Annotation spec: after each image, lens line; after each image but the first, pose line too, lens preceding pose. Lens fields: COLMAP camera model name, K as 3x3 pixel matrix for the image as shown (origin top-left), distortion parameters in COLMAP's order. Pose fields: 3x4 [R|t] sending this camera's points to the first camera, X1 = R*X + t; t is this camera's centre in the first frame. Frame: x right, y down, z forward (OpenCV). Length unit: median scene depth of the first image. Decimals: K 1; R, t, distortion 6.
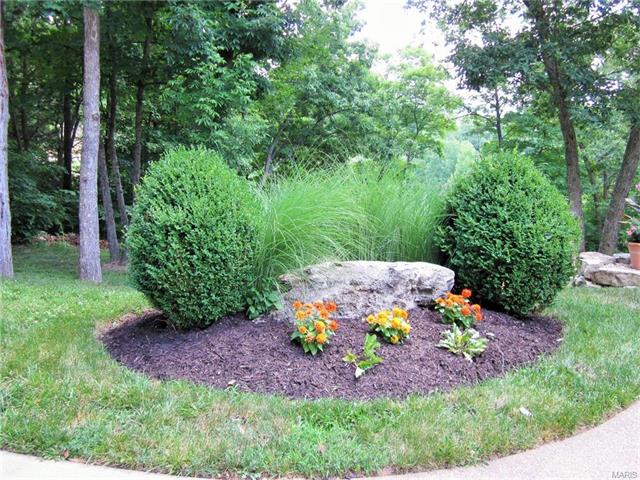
lens RADIAL K [[542.1, 0, 320.0], [0, 542.1, 240.0], [0, 0, 1]] dist [-0.050301, 0.009337]
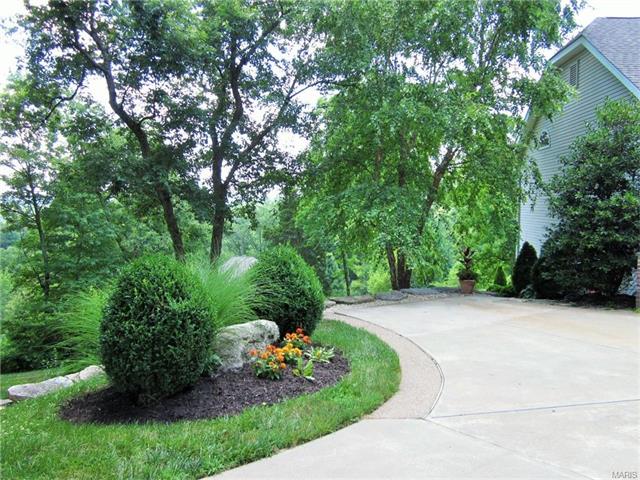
lens RADIAL K [[542.1, 0, 320.0], [0, 542.1, 240.0], [0, 0, 1]] dist [-0.050301, 0.009337]
pose [[0.600773, -0.042457, 0.798291, -0.938257], [0.174868, 0.981385, -0.079406, -0.029510], [-0.780059, 0.187301, 0.597014, -0.083062]]
